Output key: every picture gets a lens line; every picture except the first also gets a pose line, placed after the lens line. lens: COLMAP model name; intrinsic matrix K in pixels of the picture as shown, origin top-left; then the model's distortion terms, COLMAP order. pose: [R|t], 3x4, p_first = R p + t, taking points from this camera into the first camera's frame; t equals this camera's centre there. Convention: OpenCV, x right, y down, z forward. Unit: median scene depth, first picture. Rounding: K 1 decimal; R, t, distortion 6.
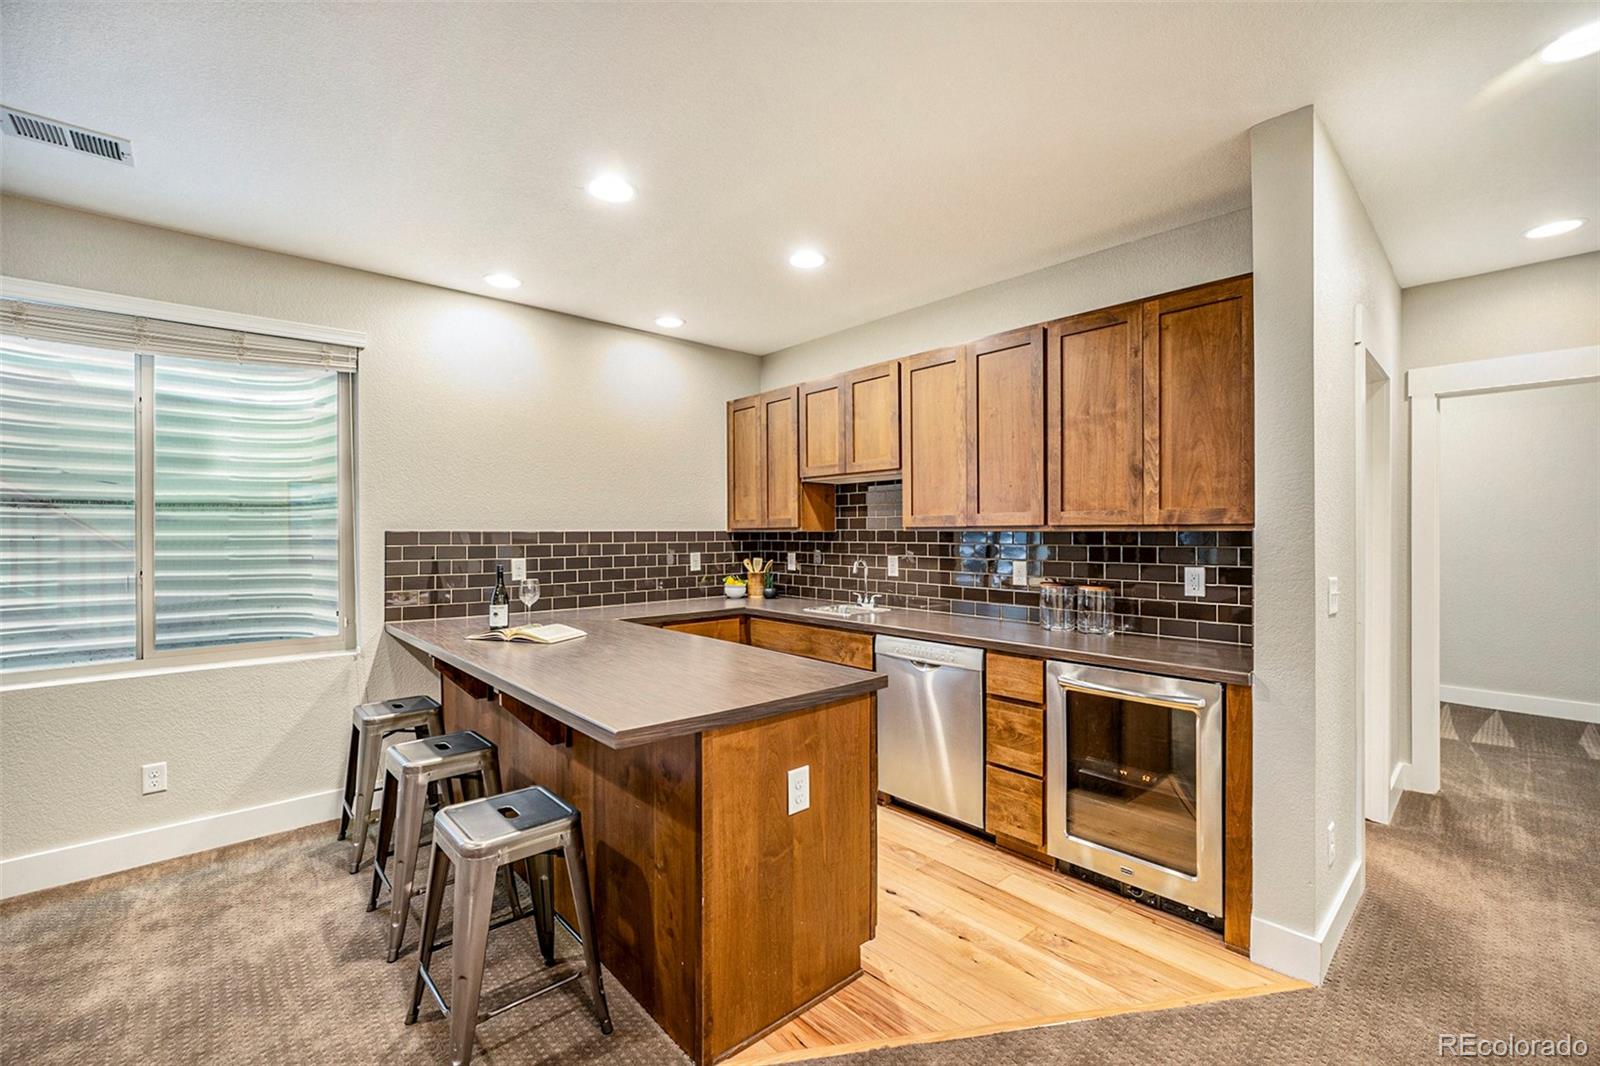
lens RADIAL K [[671.7, 0, 800.0], [0, 671.7, 533.0], [0, 0, 1]] dist [-0.022947, 0.000075]
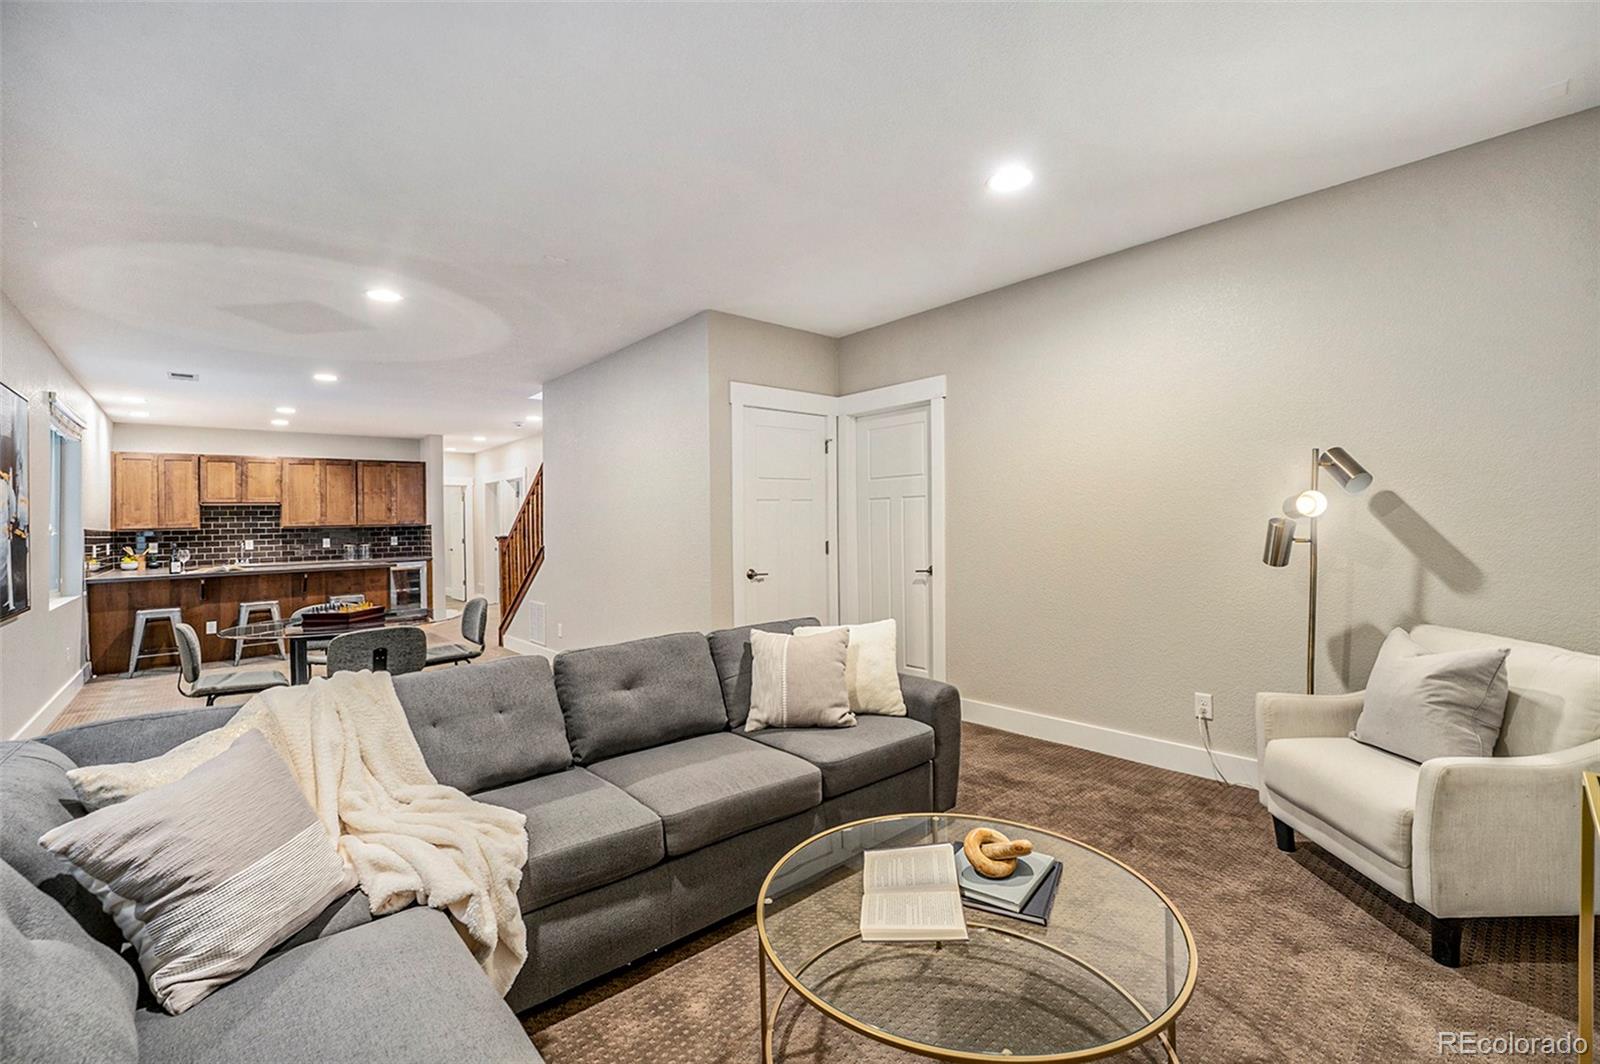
lens RADIAL K [[671.7, 0, 800.0], [0, 671.7, 532.0], [0, 0, 1]] dist [-0.022947, 0.000075]
pose [[0.015344, -0.011644, 0.999814, -2.281284], [0.022598, 0.999681, 0.011295, 0.027842], [-0.999627, 0.022421, 0.015602, -0.935008]]
